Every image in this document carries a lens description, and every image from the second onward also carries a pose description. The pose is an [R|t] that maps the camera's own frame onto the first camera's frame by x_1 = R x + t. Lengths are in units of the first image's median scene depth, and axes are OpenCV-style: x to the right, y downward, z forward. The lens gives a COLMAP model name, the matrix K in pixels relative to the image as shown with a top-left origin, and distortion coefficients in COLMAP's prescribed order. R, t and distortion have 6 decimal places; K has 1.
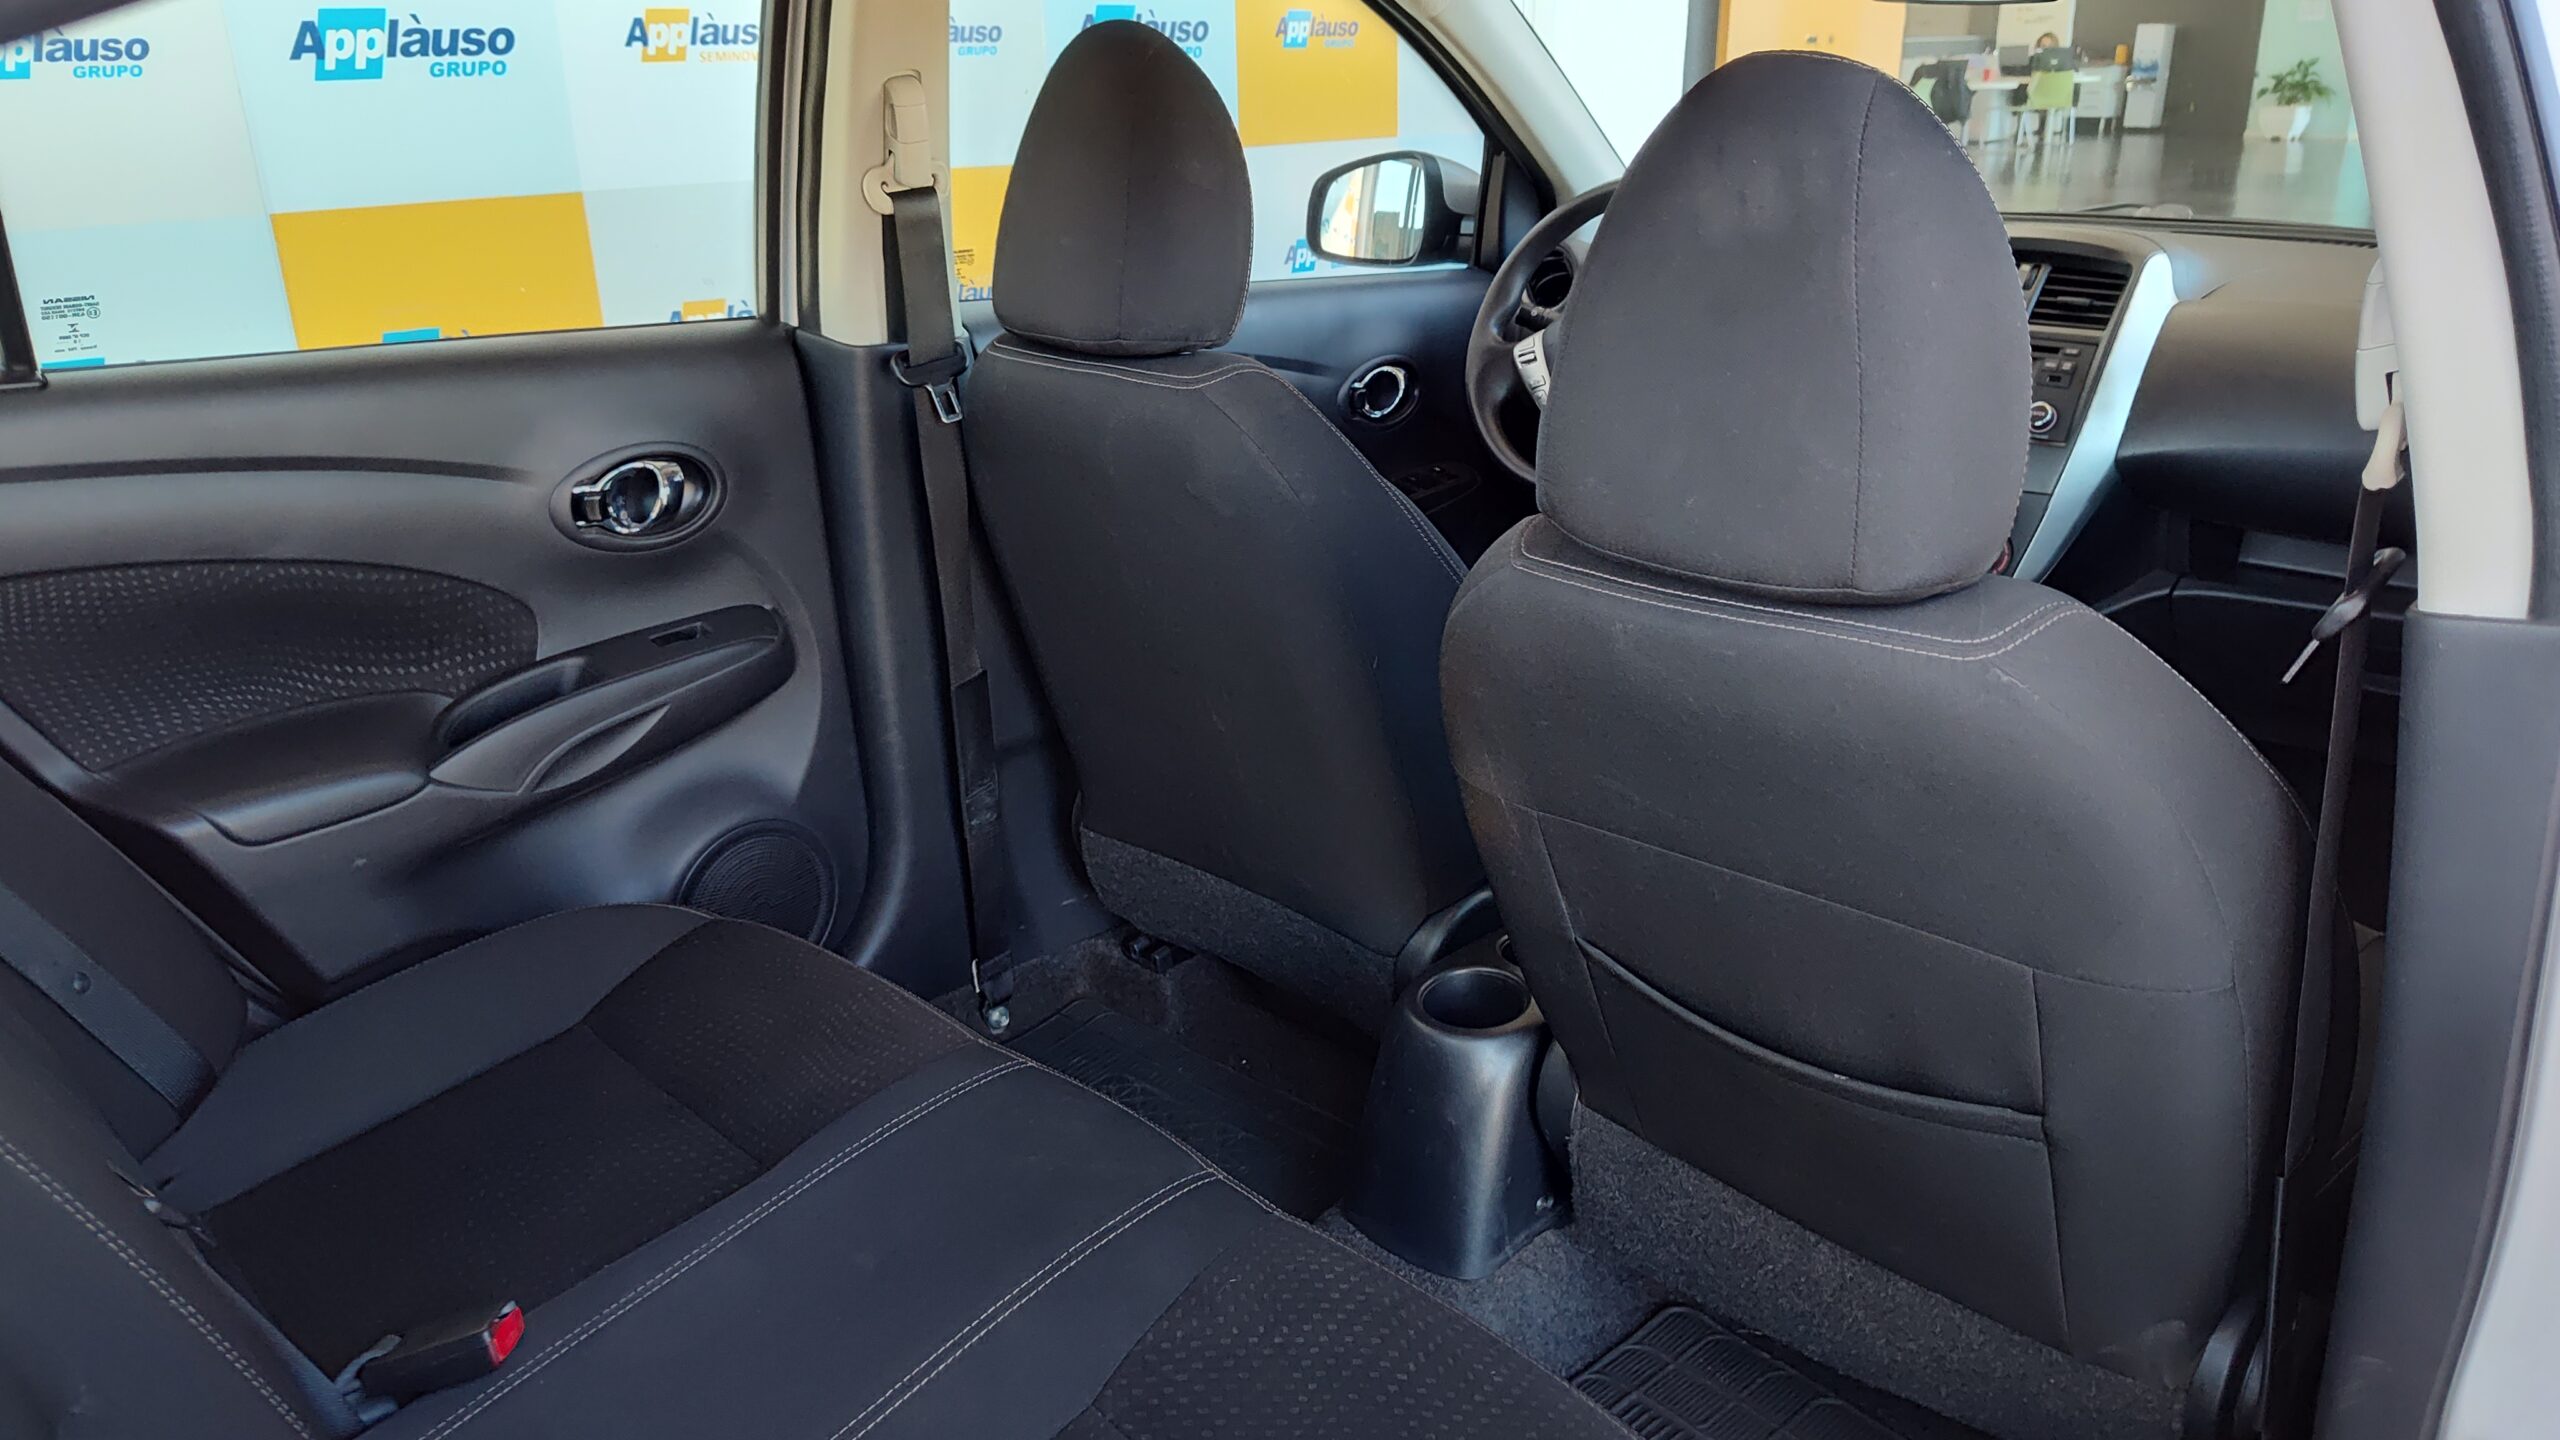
lens RADIAL K [[1869.3, 0, 934.6], [0, 1869.3, 773.9], [0, 0, 1]] dist [-0.003258, 0.000400]
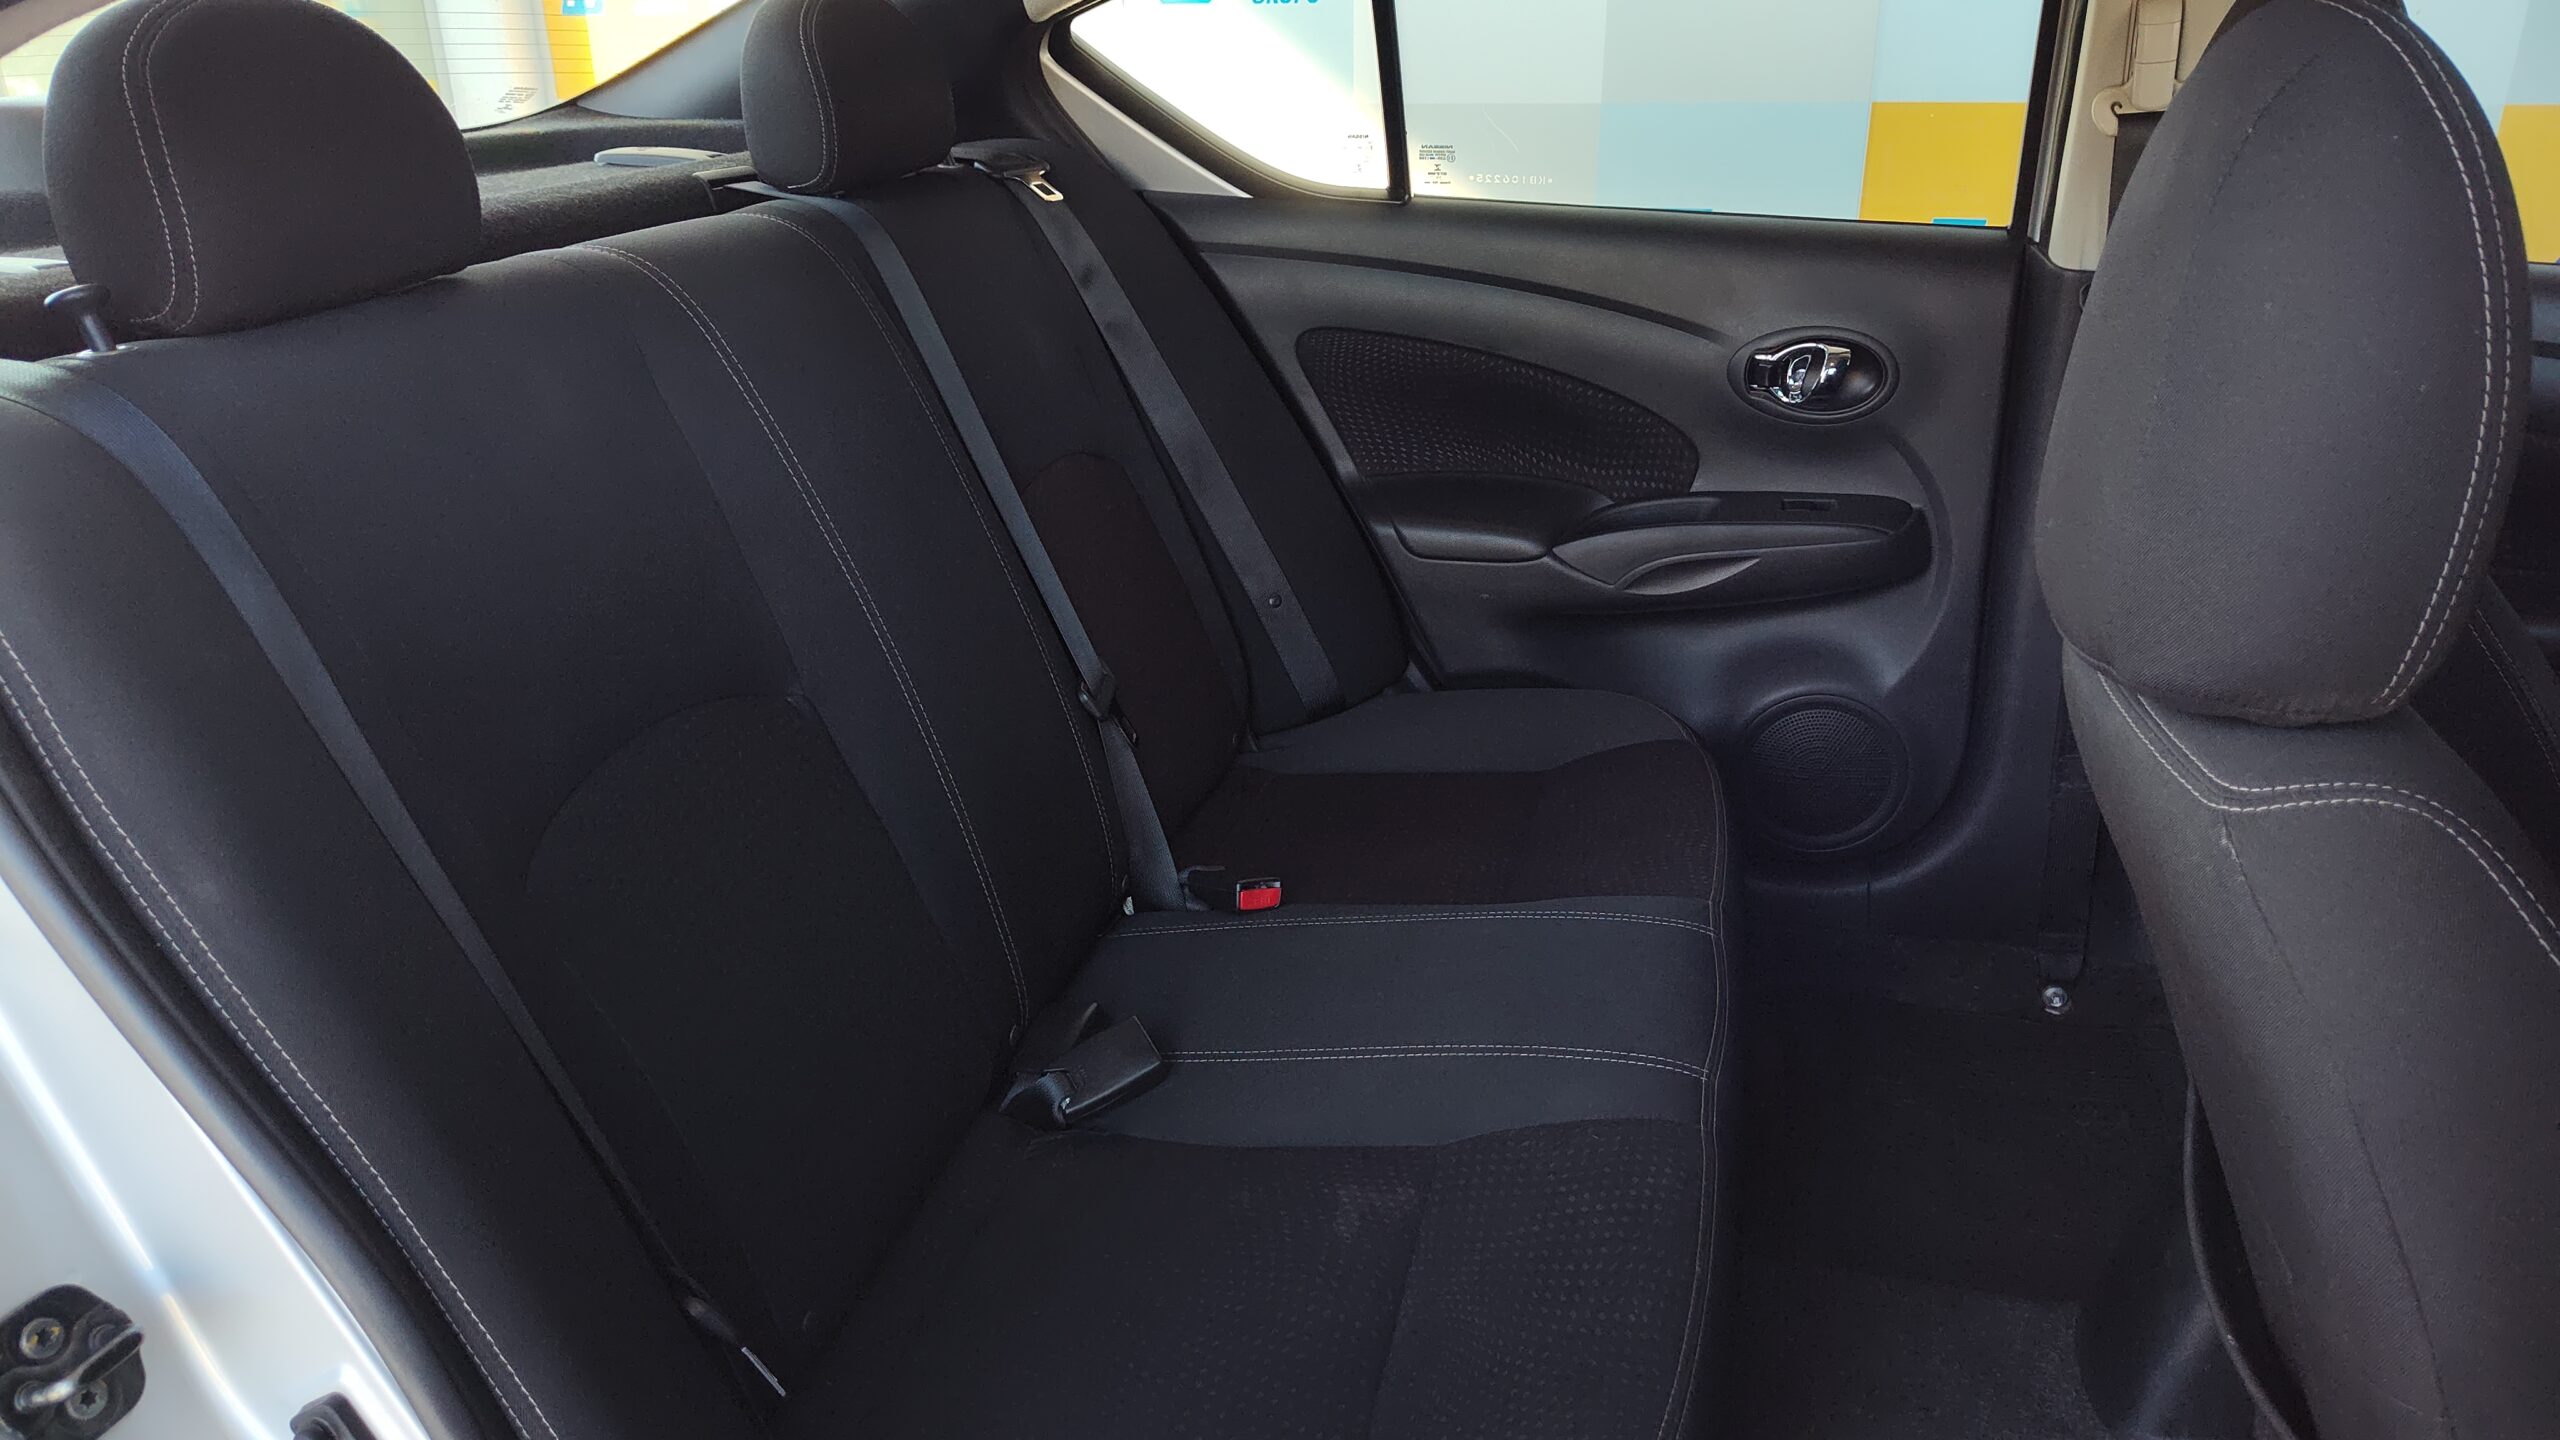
lens RADIAL K [[1762.2, 0, 1280.0], [0, 1762.2, 720.0], [0, 0, 1]] dist [-0.000291, -0.001310]
pose [[0.492782, 0.343231, -0.799599, 0.601968], [-0.301990, 0.929262, 0.212777, -0.085680], [0.816069, 0.136619, 0.561576, 0.184957]]
